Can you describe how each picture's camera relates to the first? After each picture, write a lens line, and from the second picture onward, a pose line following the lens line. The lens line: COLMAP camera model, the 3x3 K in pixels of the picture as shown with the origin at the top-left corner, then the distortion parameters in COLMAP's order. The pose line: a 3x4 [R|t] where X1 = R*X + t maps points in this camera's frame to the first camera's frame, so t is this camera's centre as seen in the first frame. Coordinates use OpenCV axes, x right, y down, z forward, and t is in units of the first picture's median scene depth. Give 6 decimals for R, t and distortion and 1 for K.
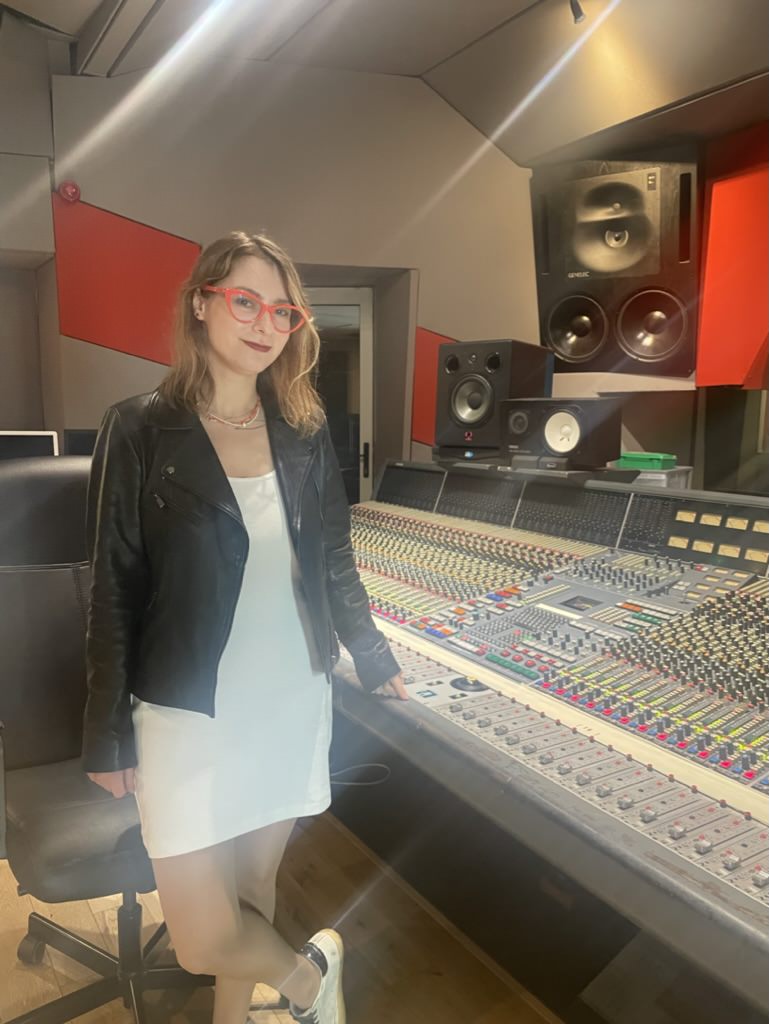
lens RADIAL K [[782.8, 0, 384.5], [0, 782.8, 512.0], [0, 0, 1]] dist [0.101955, -0.128511]
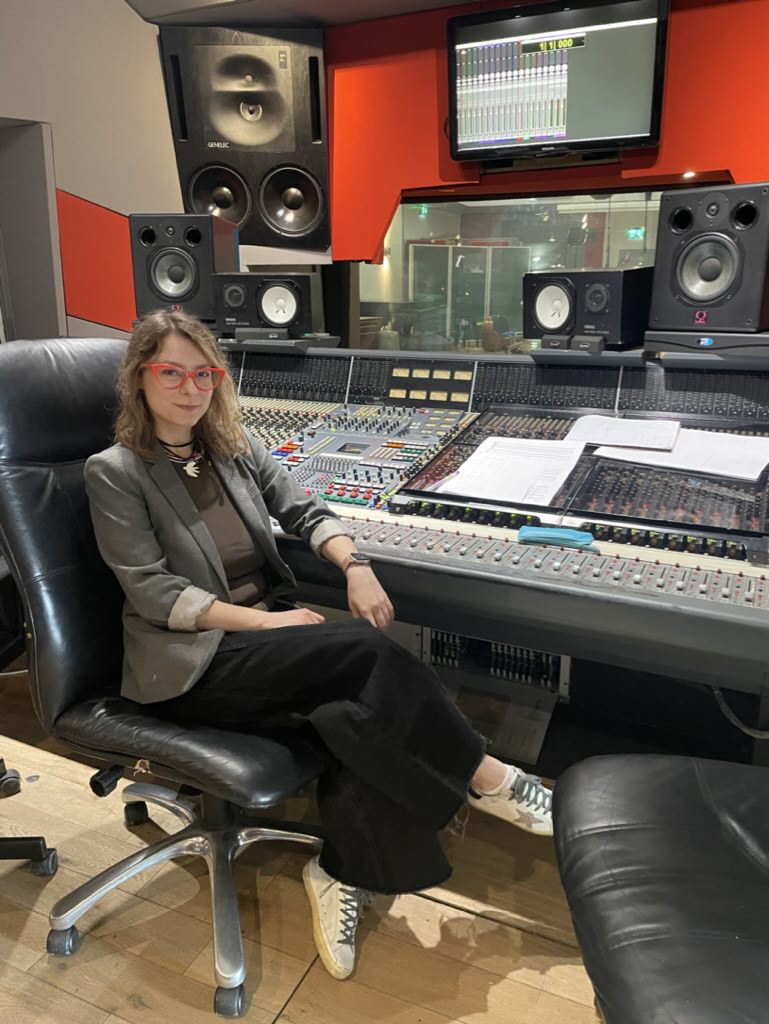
lens RADIAL K [[782.8, 0, 384.5], [0, 782.8, 512.0], [0, 0, 1]] dist [0.101955, -0.128511]
pose [[0.847658, -0.158928, 0.506179, -0.187563], [0.077240, 0.980881, 0.178625, -0.001004], [-0.524890, -0.112316, 0.843727, -0.040451]]
